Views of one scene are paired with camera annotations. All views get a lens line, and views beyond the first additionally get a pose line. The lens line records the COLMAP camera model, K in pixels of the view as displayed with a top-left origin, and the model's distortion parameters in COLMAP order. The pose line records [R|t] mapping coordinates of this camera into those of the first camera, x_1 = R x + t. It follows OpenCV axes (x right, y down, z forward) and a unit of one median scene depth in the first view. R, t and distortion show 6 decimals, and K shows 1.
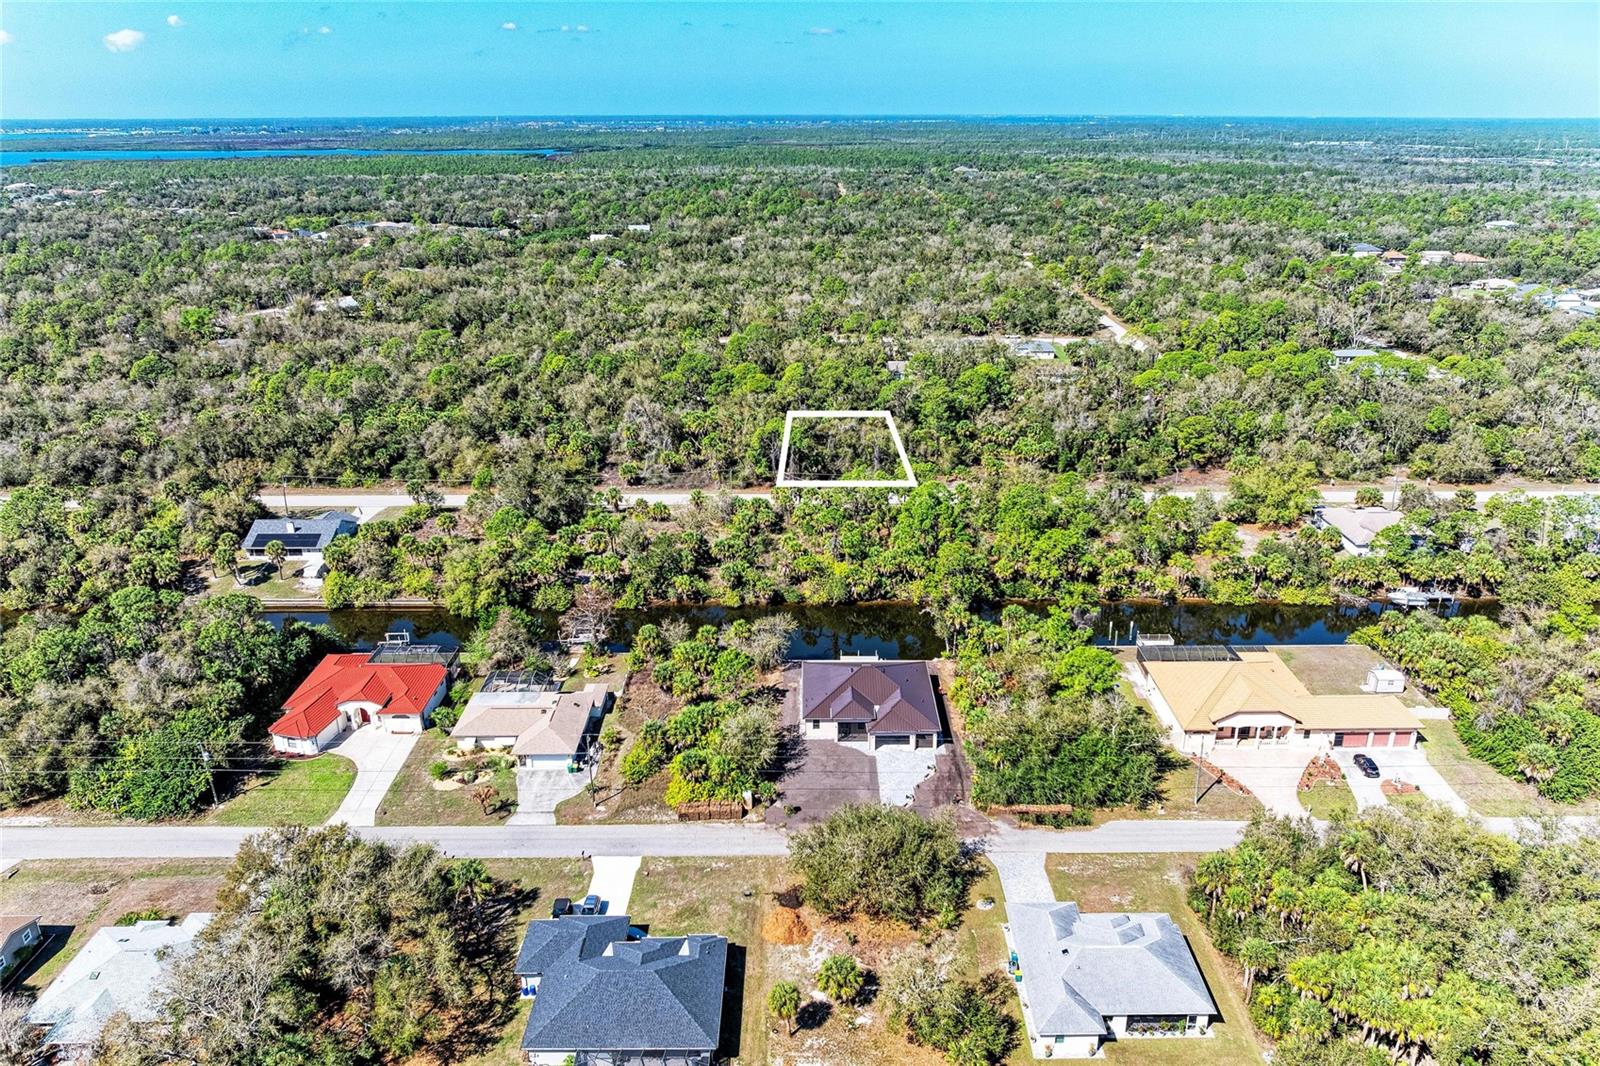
lens RADIAL K [[1145.9, 0, 800.0], [0, 1145.9, 533.0], [0, 0, 1]] dist [-0.002018, 0.003327]
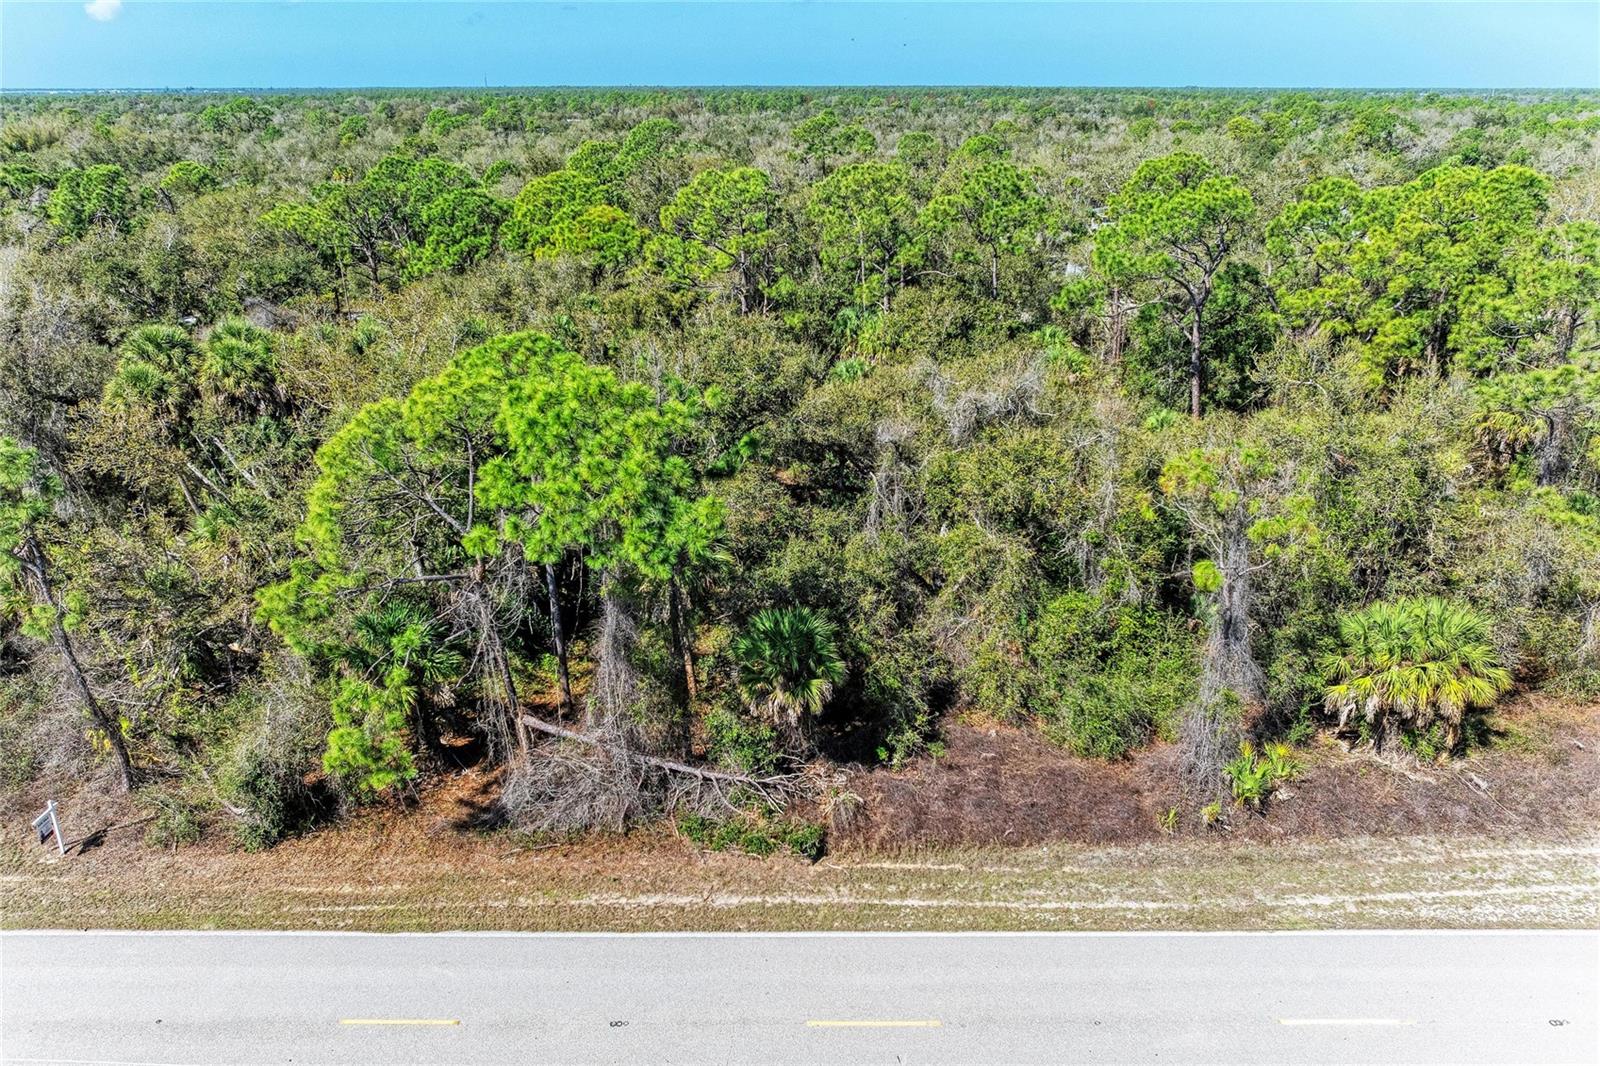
lens RADIAL K [[1145.9, 0, 800.0], [0, 1145.9, 533.0], [0, 0, 1]] dist [-0.002018, 0.003327]
pose [[0.999972, 0.005037, -0.005609, 0.012076], [-0.004934, 0.999822, 0.018214, -0.061392], [0.005700, -0.018186, 0.999818, 0.672473]]
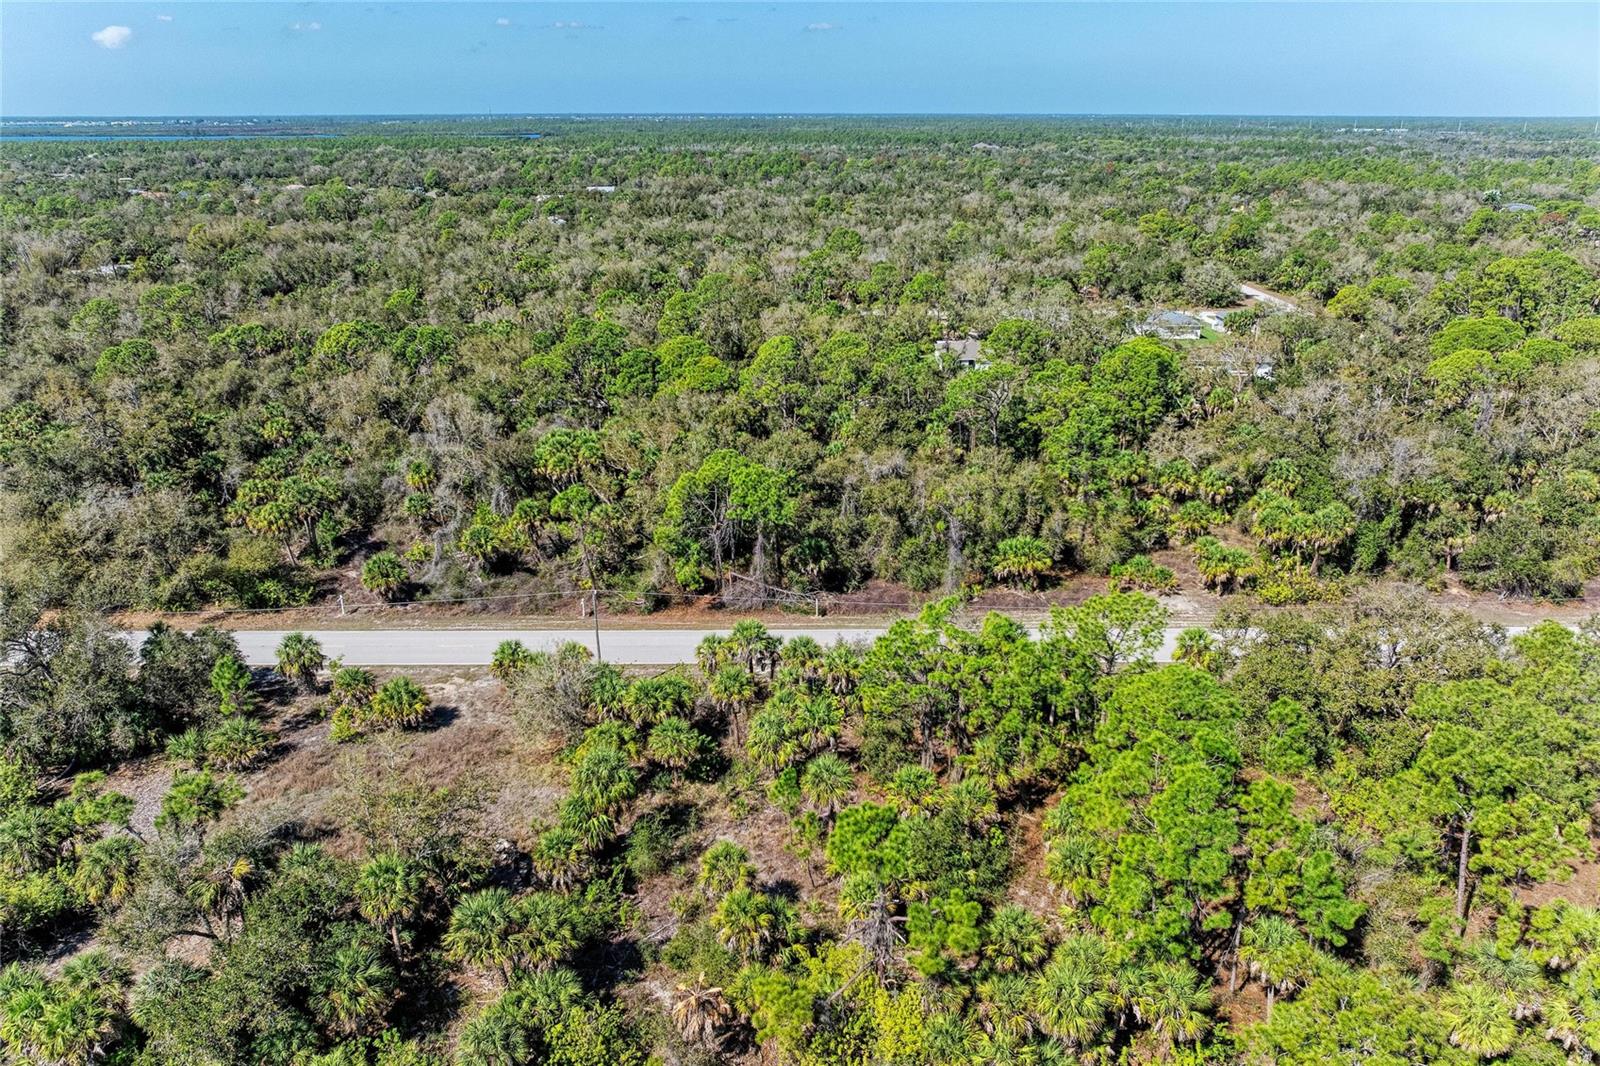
lens RADIAL K [[1145.9, 0, 800.0], [0, 1145.9, 533.0], [0, 0, 1]] dist [-0.002018, 0.003327]
pose [[0.999995, 0.002142, -0.002490, 0.007136], [-0.002144, 0.999998, -0.000636, -0.053648], [0.002488, 0.000641, 0.999997, 0.441220]]
